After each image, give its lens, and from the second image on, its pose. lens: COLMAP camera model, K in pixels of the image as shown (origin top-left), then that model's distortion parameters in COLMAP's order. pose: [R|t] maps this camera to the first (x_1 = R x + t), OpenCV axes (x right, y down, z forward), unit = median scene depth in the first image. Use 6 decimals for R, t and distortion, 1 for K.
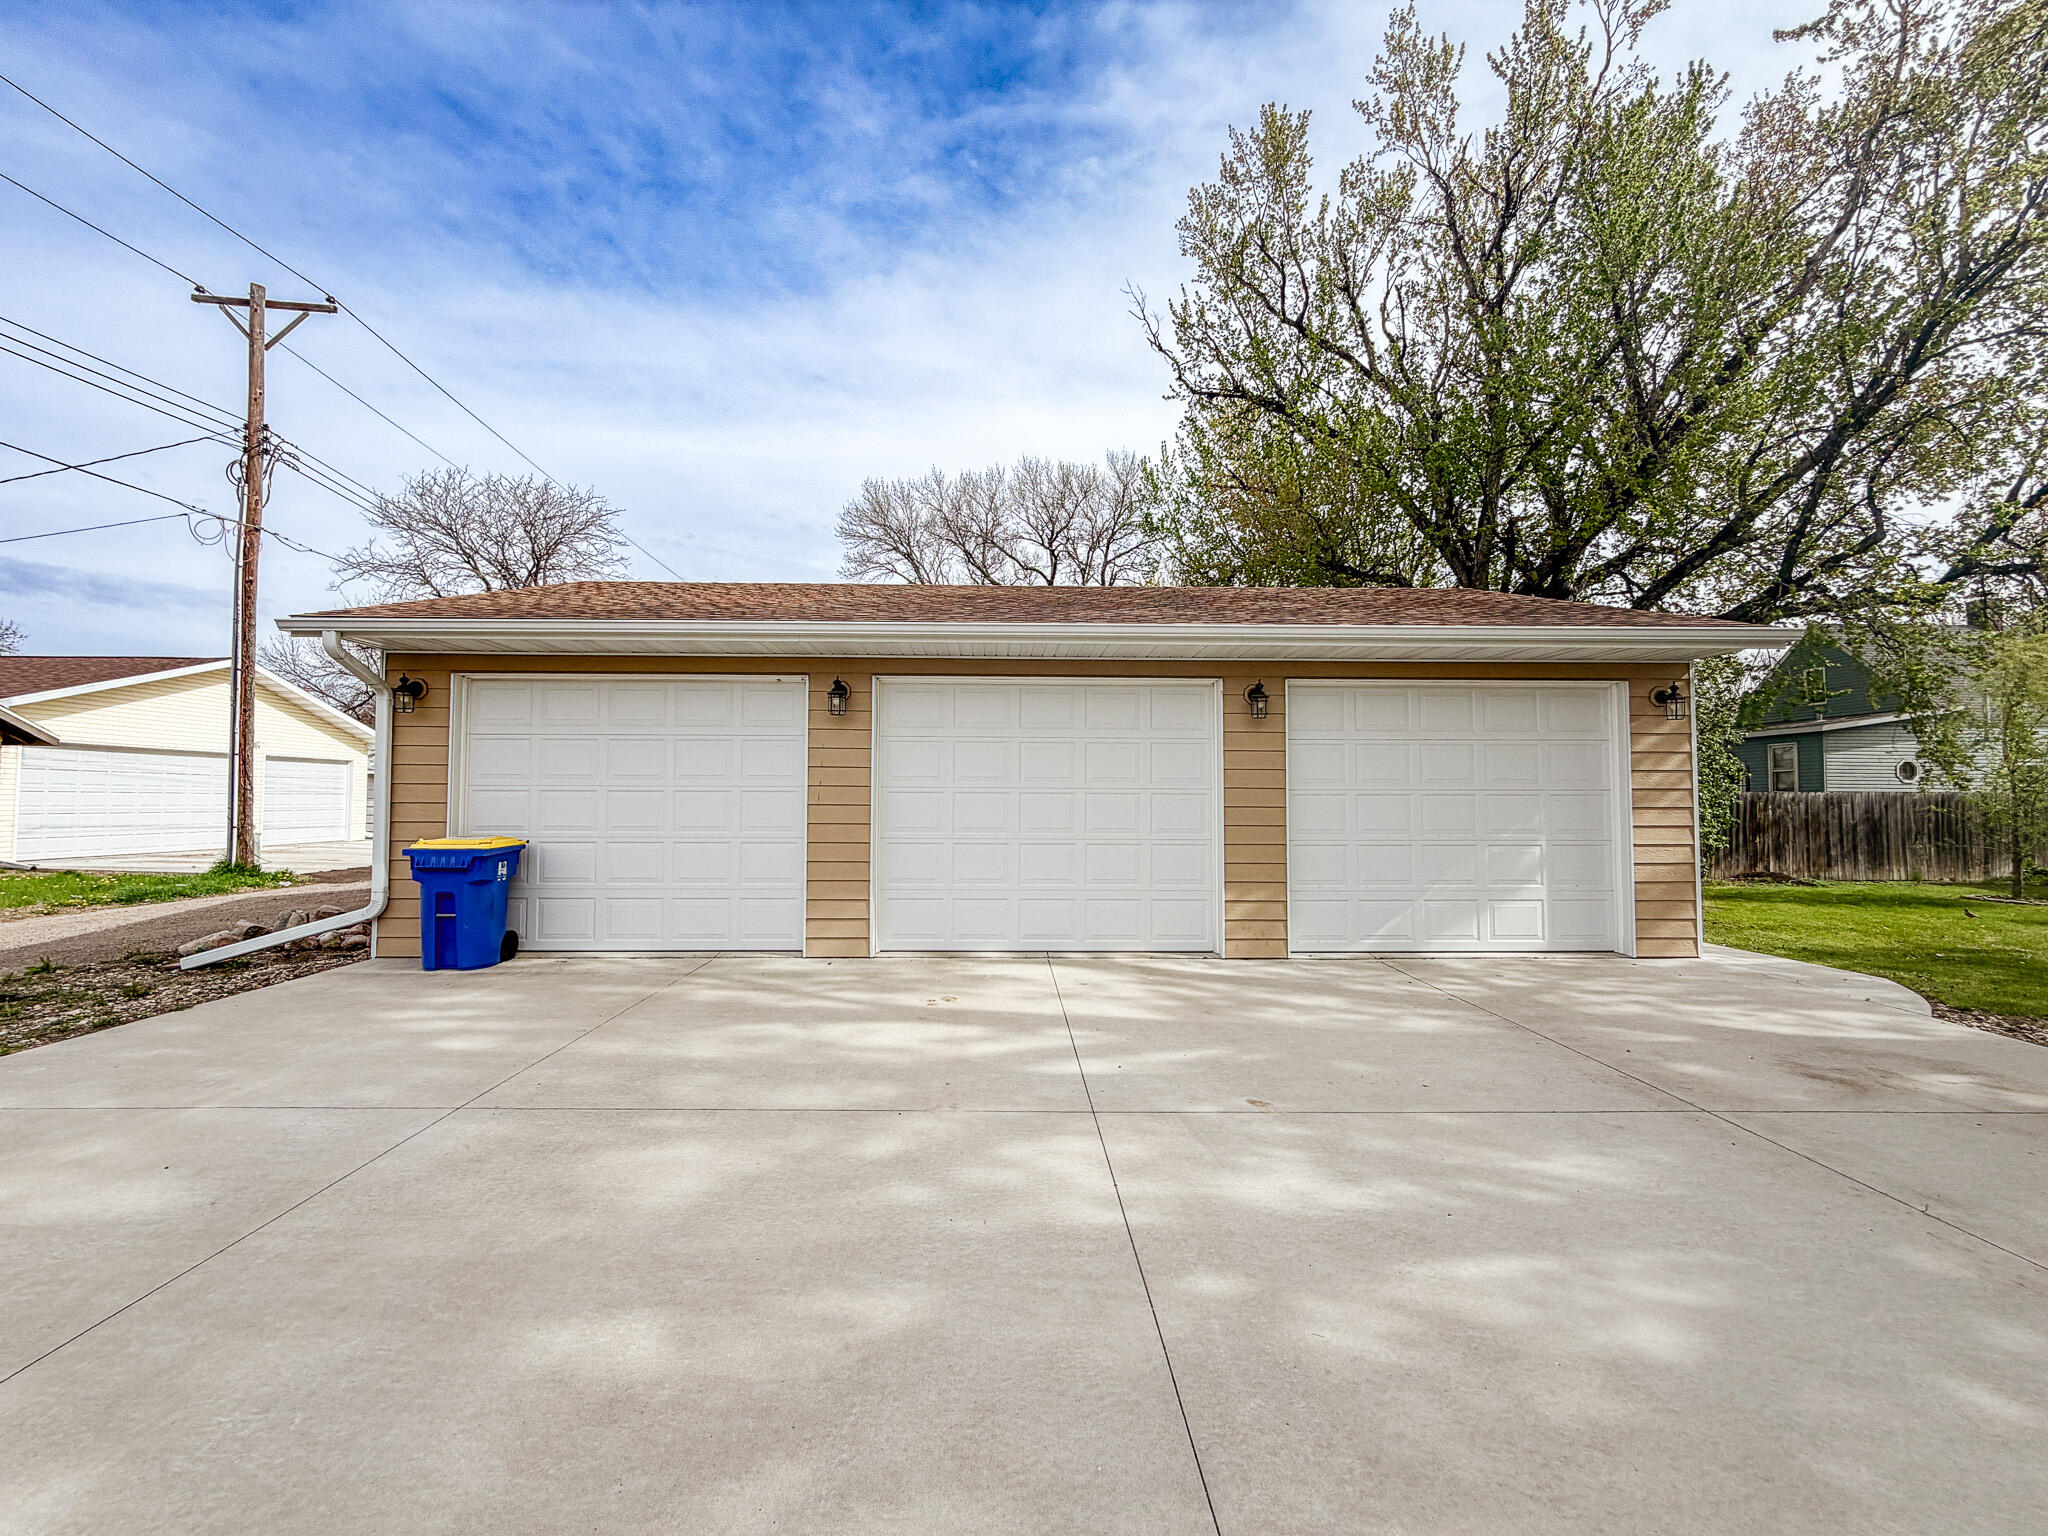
lens RADIAL K [[815.1, 0, 1014.9], [0, 815.1, 765.3], [0, 0, 1]] dist [0.000132, -0.000558]
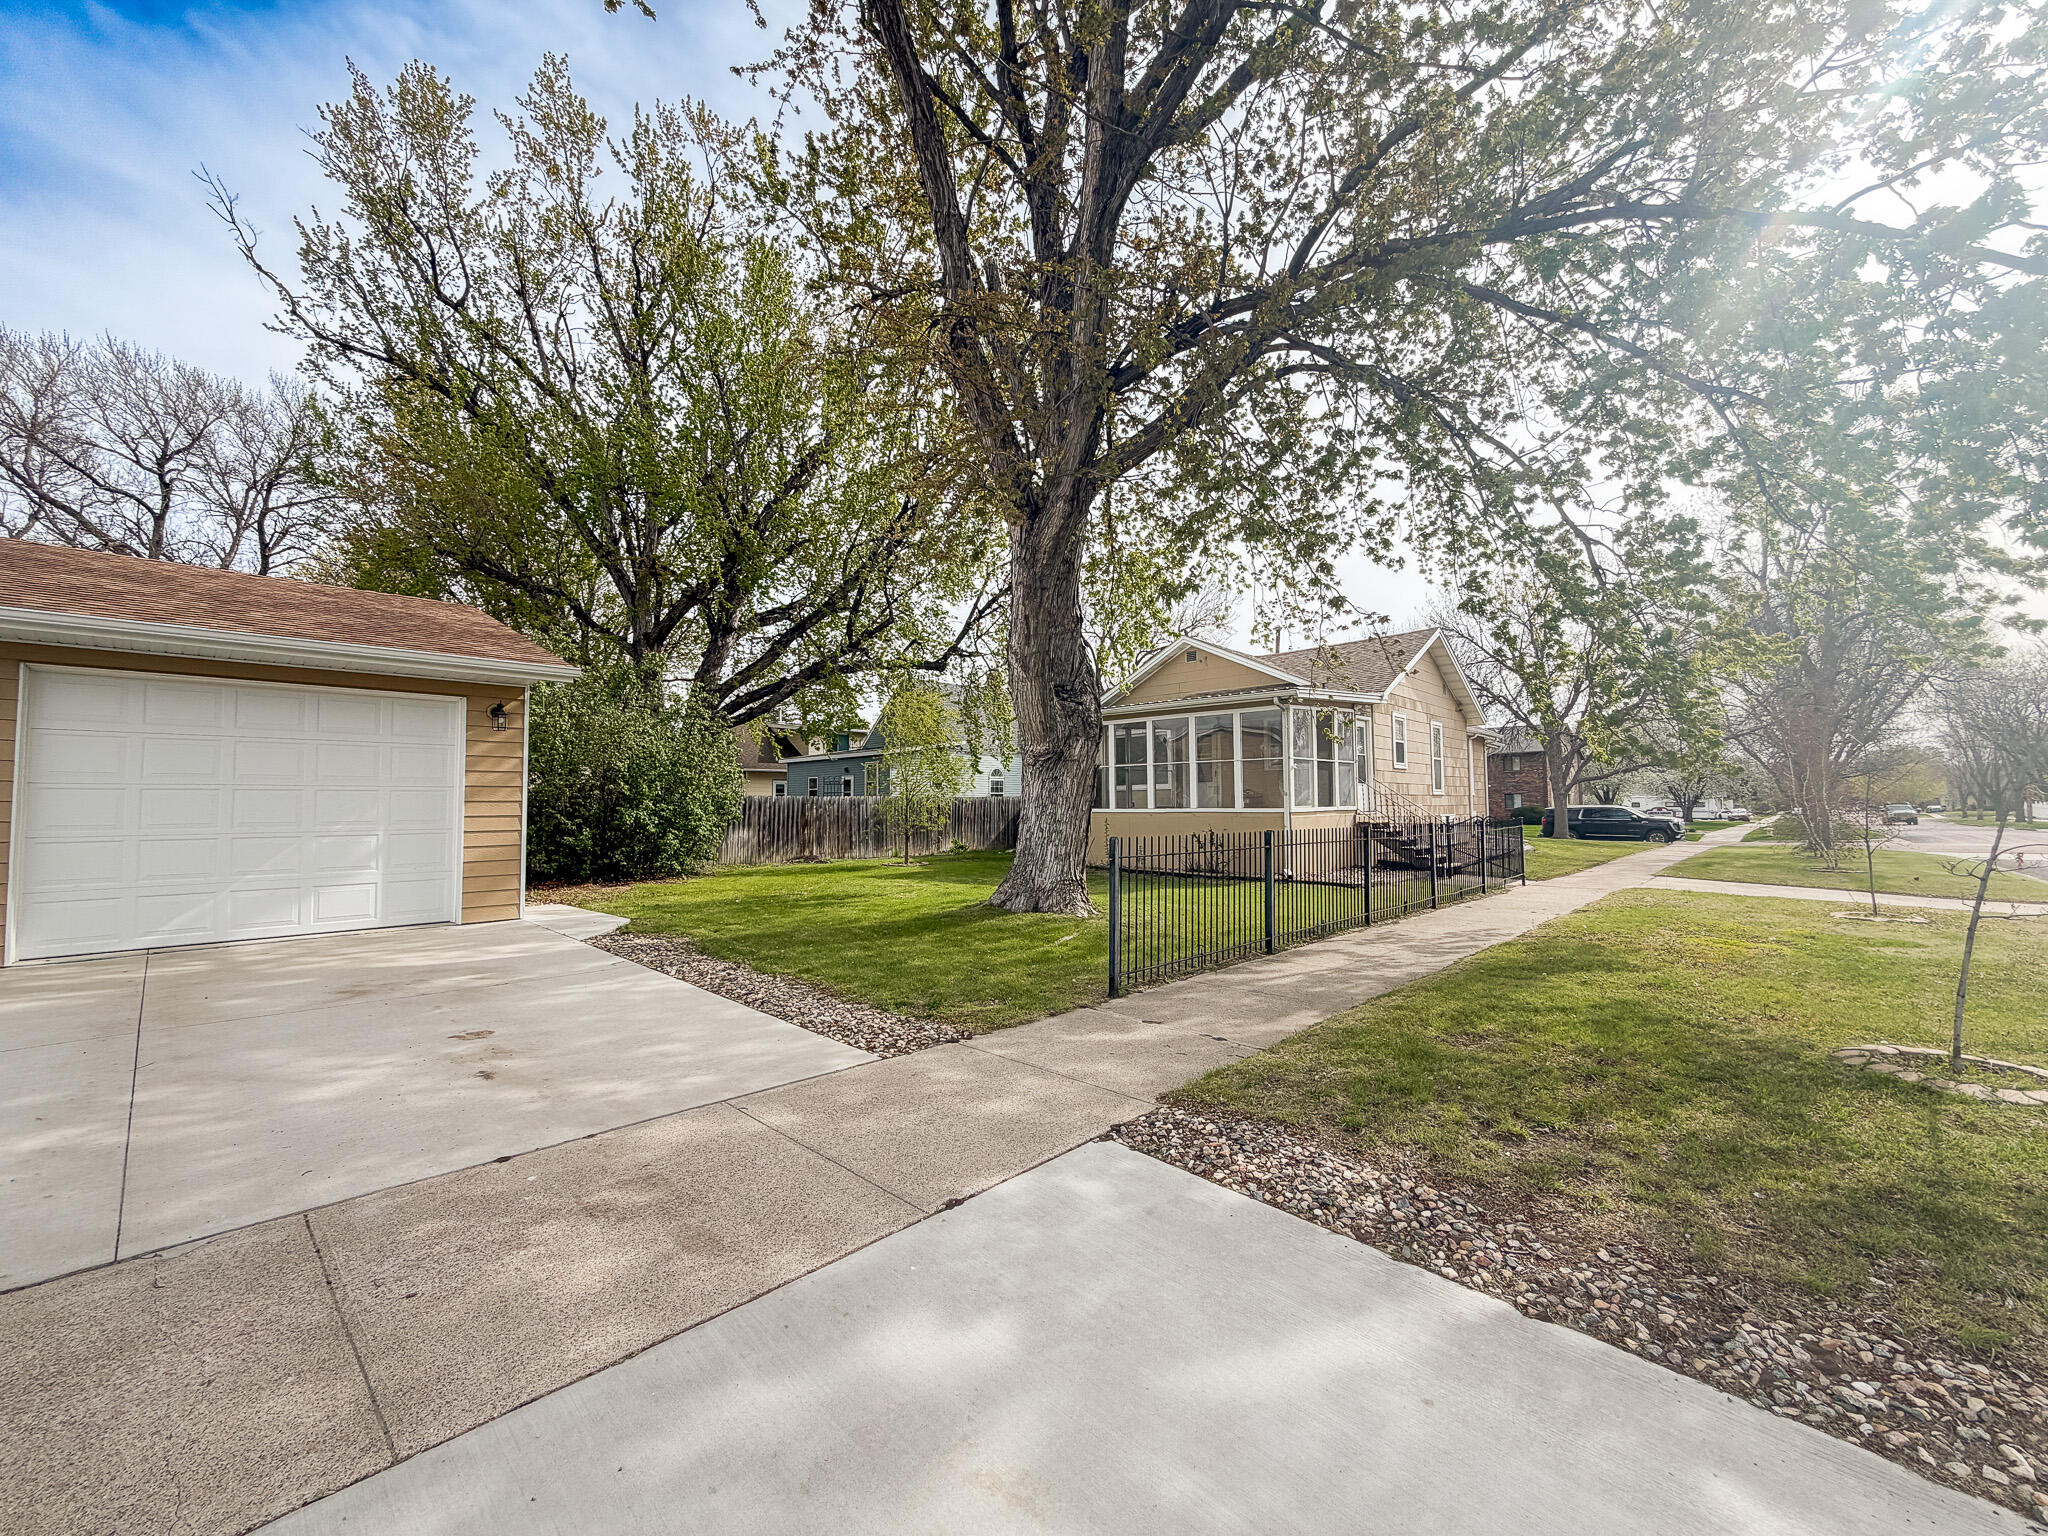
lens RADIAL K [[815.1, 0, 1014.9], [0, 815.1, 765.3], [0, 0, 1]] dist [0.000132, -0.000558]
pose [[0.708521, 0.027372, 0.705159, 0.215162], [-0.017693, 0.999622, -0.021024, 0.004282], [-0.705468, 0.002420, 0.708737, -0.197746]]
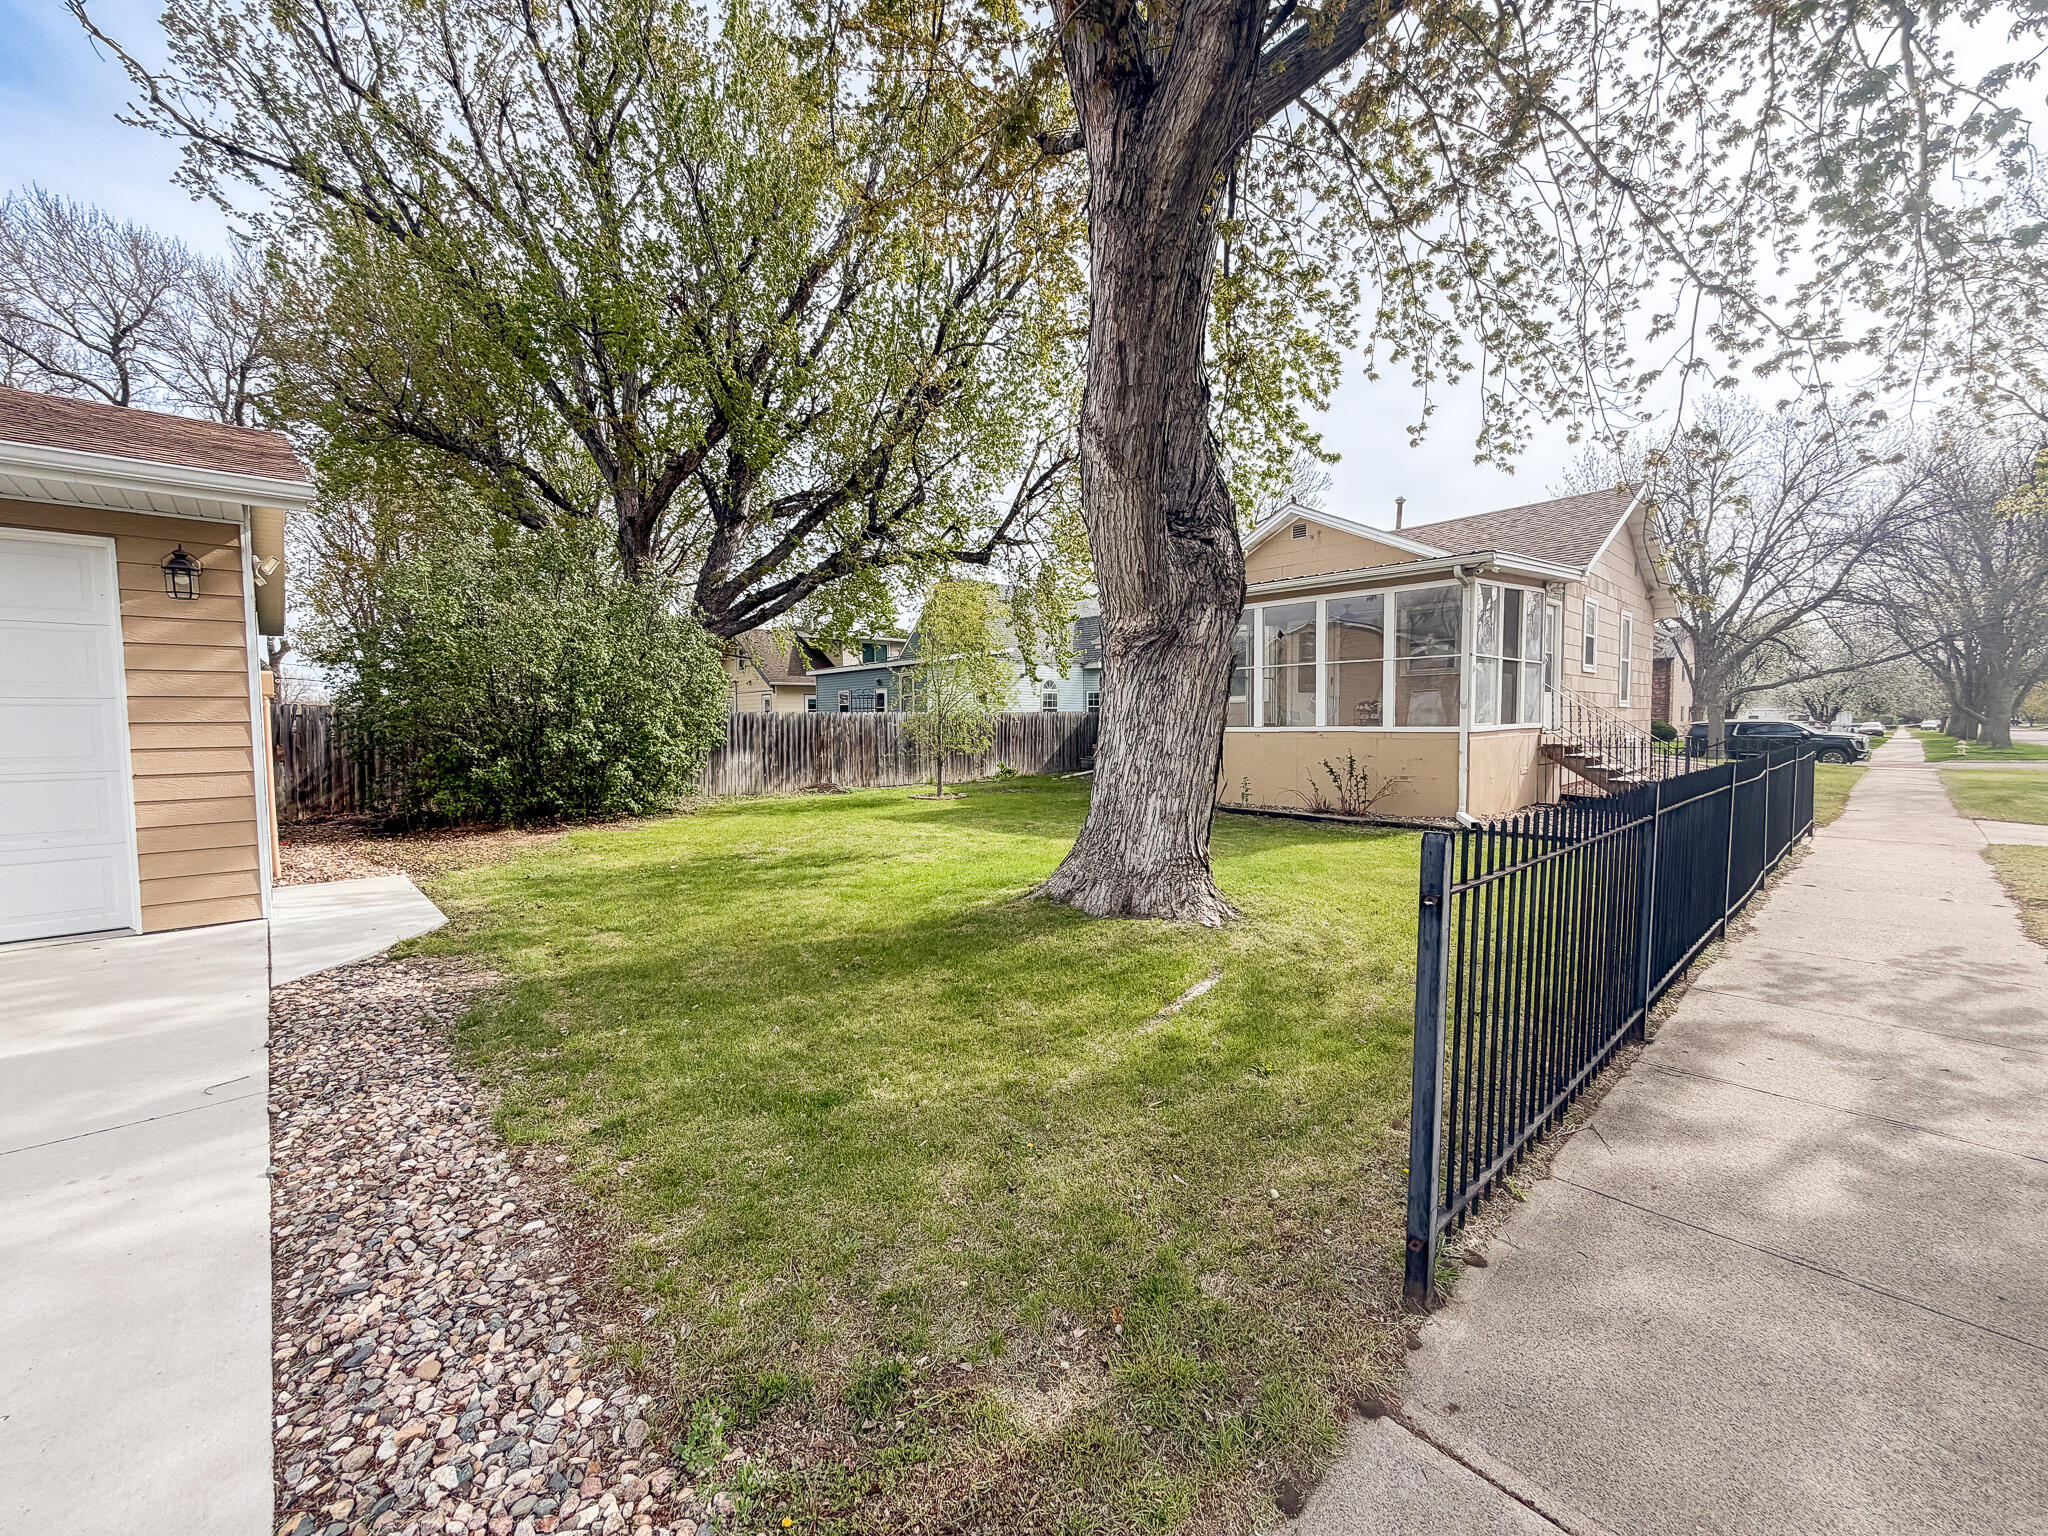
lens RADIAL K [[815.1, 0, 1014.9], [0, 815.1, 765.3], [0, 0, 1]] dist [0.000132, -0.000558]
pose [[0.751676, -0.045948, 0.657930, 0.388761], [-0.012438, 0.996405, 0.083796, 0.008961], [-0.659415, -0.071170, 0.748403, -0.009555]]
